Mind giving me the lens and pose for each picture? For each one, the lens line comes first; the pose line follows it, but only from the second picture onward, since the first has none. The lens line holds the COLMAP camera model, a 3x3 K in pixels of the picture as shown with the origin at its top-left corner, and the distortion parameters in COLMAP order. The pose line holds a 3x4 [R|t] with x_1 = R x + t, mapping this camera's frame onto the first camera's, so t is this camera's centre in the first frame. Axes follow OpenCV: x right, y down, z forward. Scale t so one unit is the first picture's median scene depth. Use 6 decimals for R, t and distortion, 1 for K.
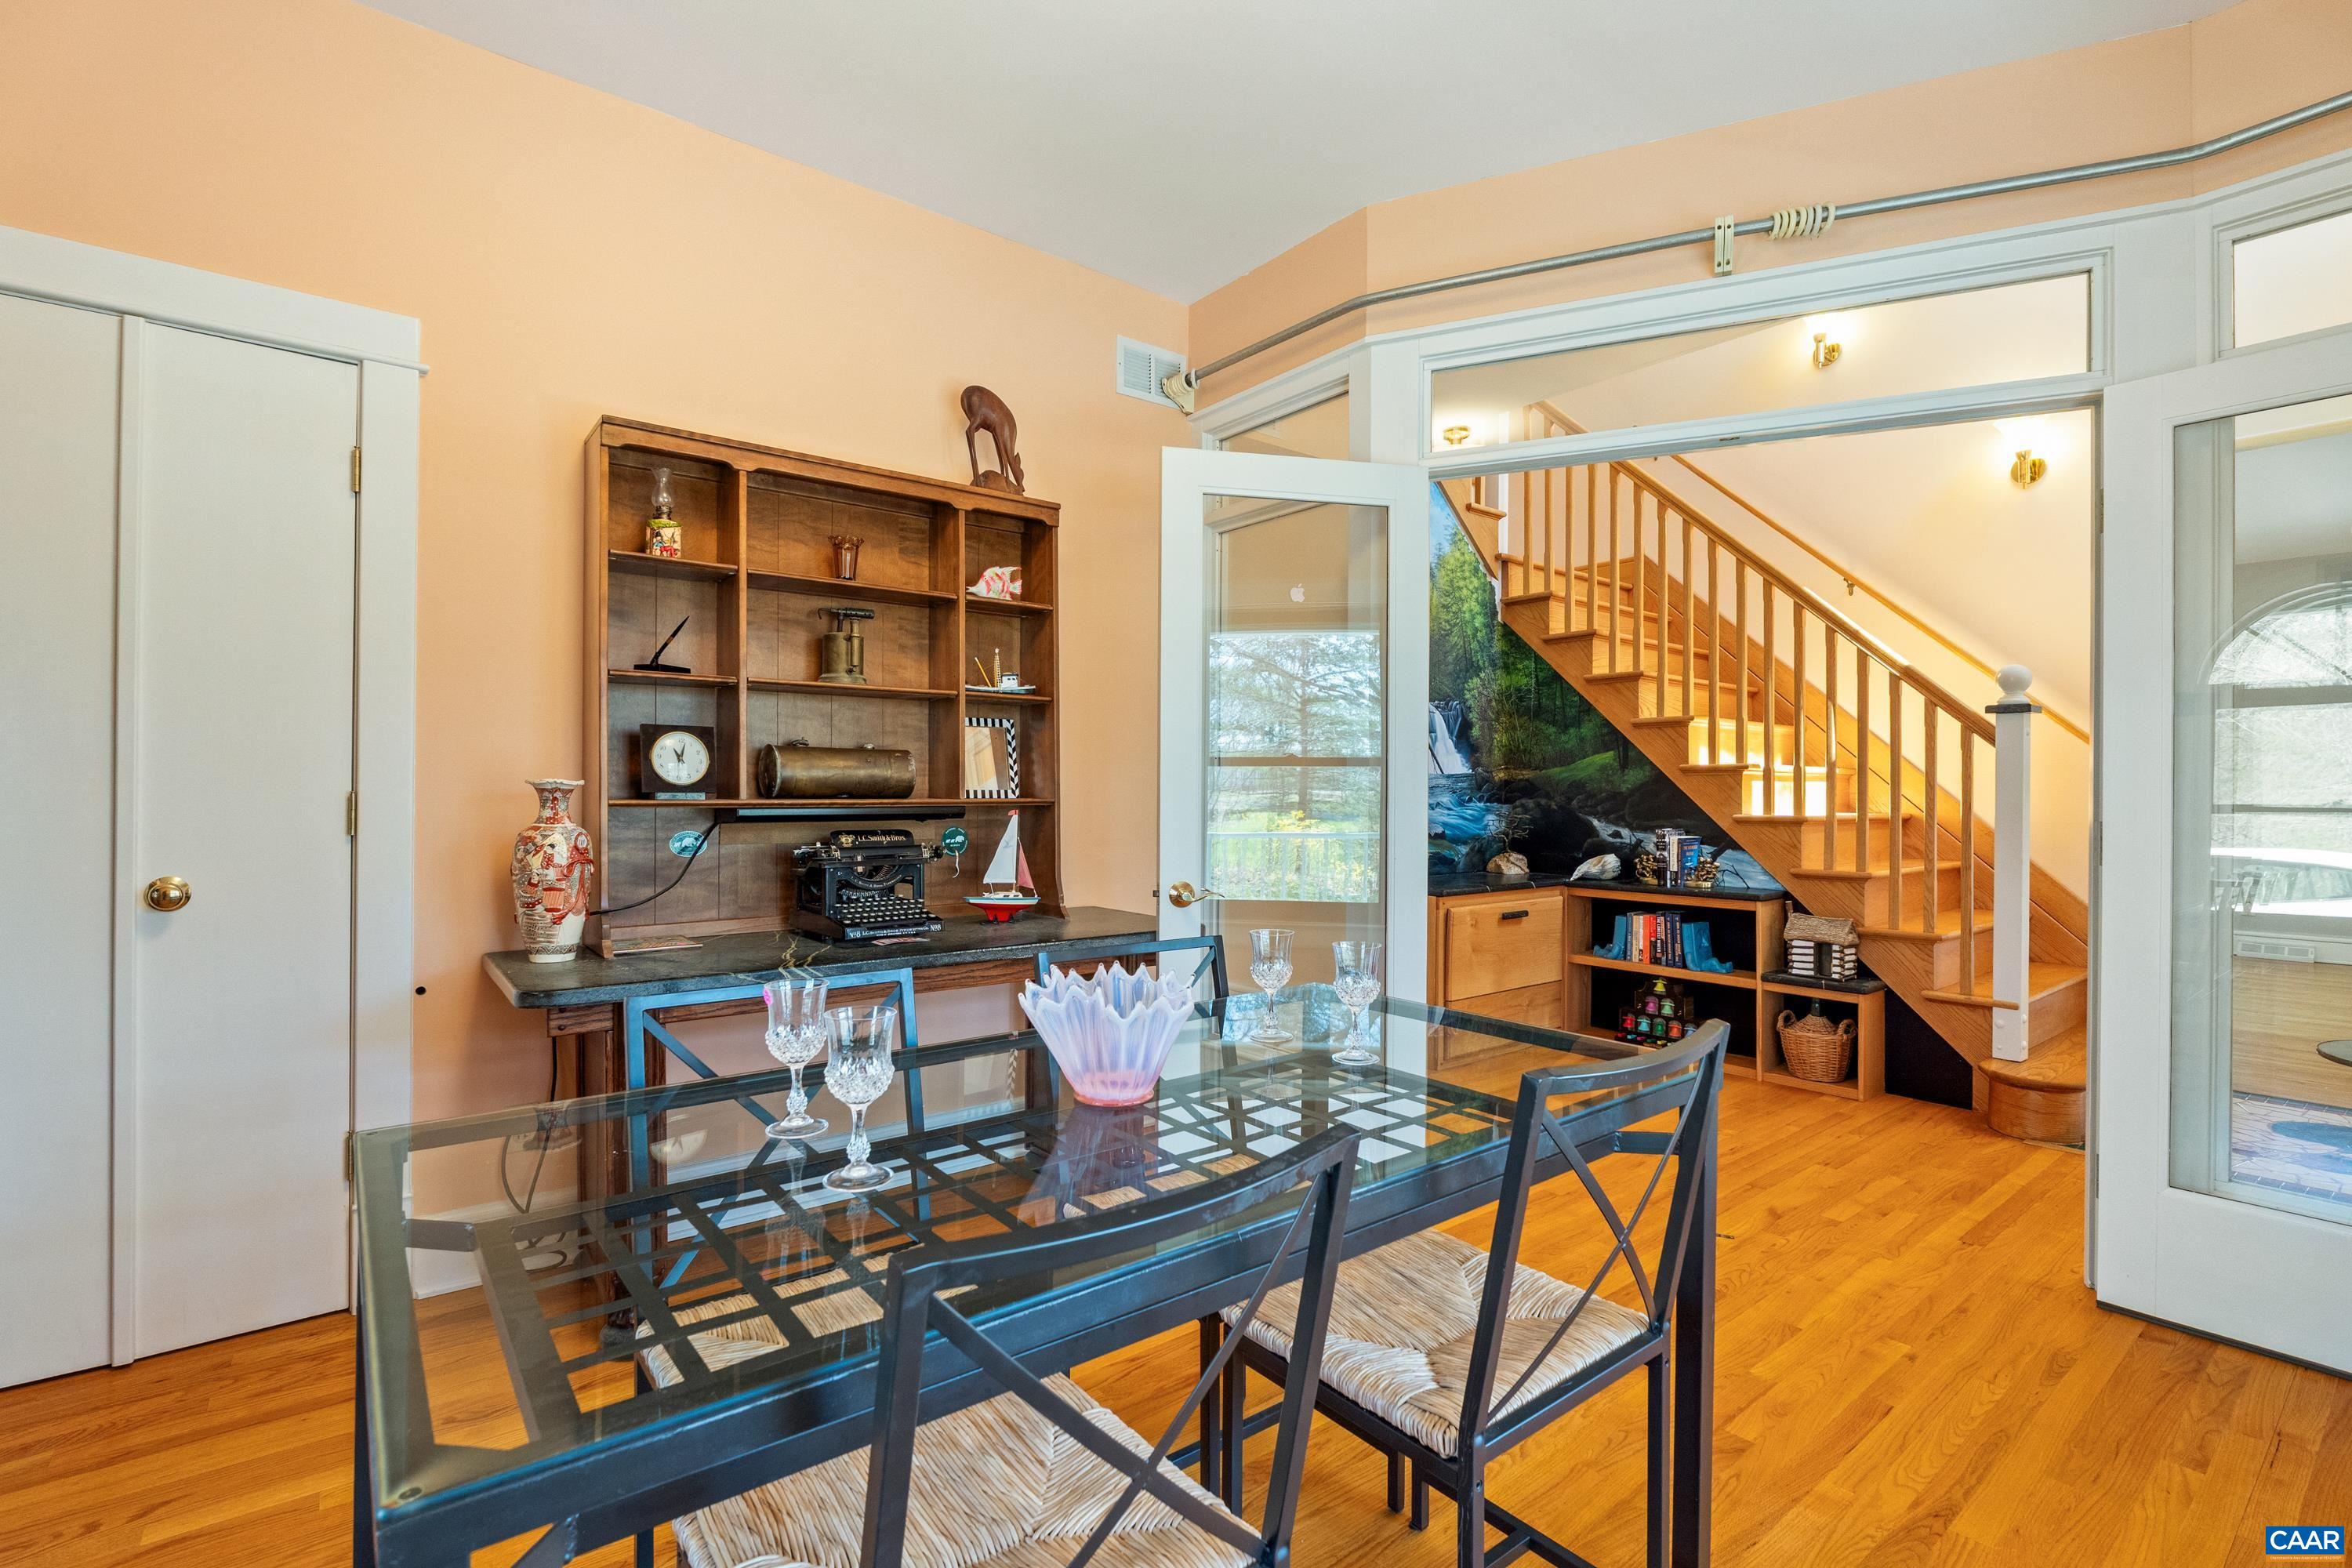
lens RADIAL K [[1087.3, 0, 1176.9], [0, 1087.3, 789.2], [0, 0, 1]] dist [-0.008845, -0.000954]
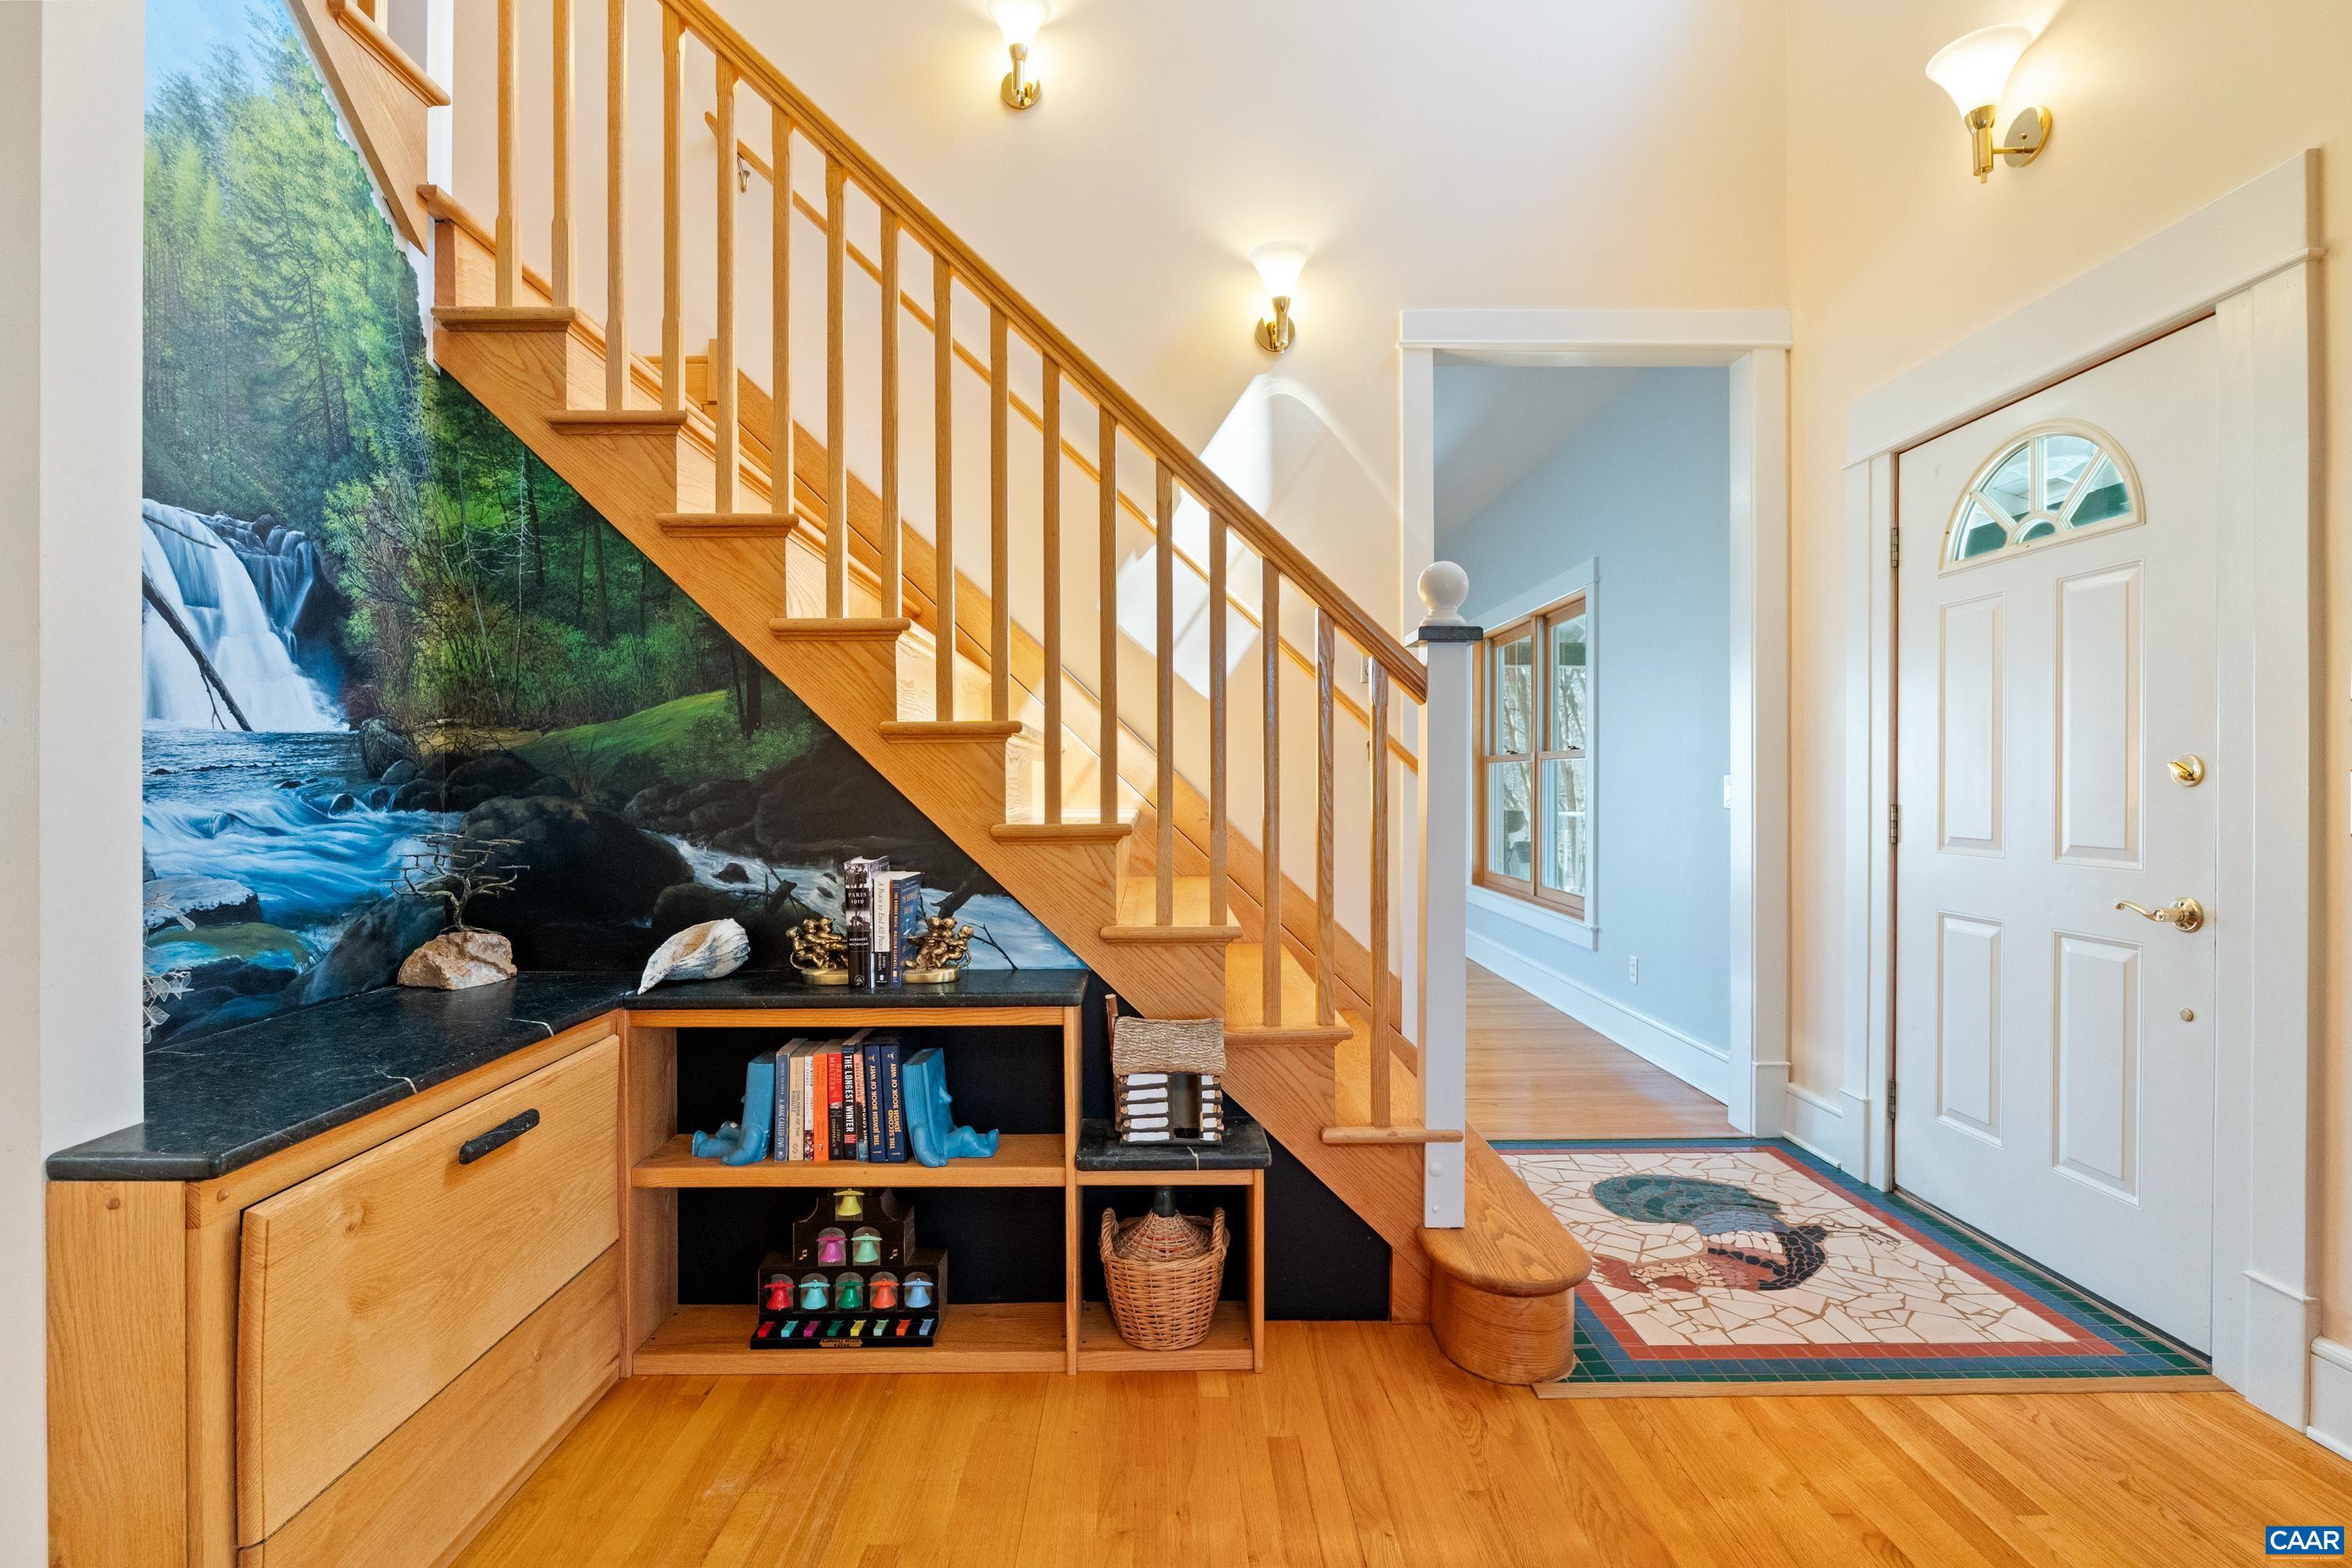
lens RADIAL K [[1087.3, 0, 1173.5], [0, 1087.3, 783.1], [0, 0, 1]] dist [-0.008845, -0.000954]
pose [[0.616383, -0.009310, 0.787391, 0.162070], [0.004220, 0.999955, 0.008520, 0.000727], [-0.787435, -0.001928, 0.616394, 0.579679]]
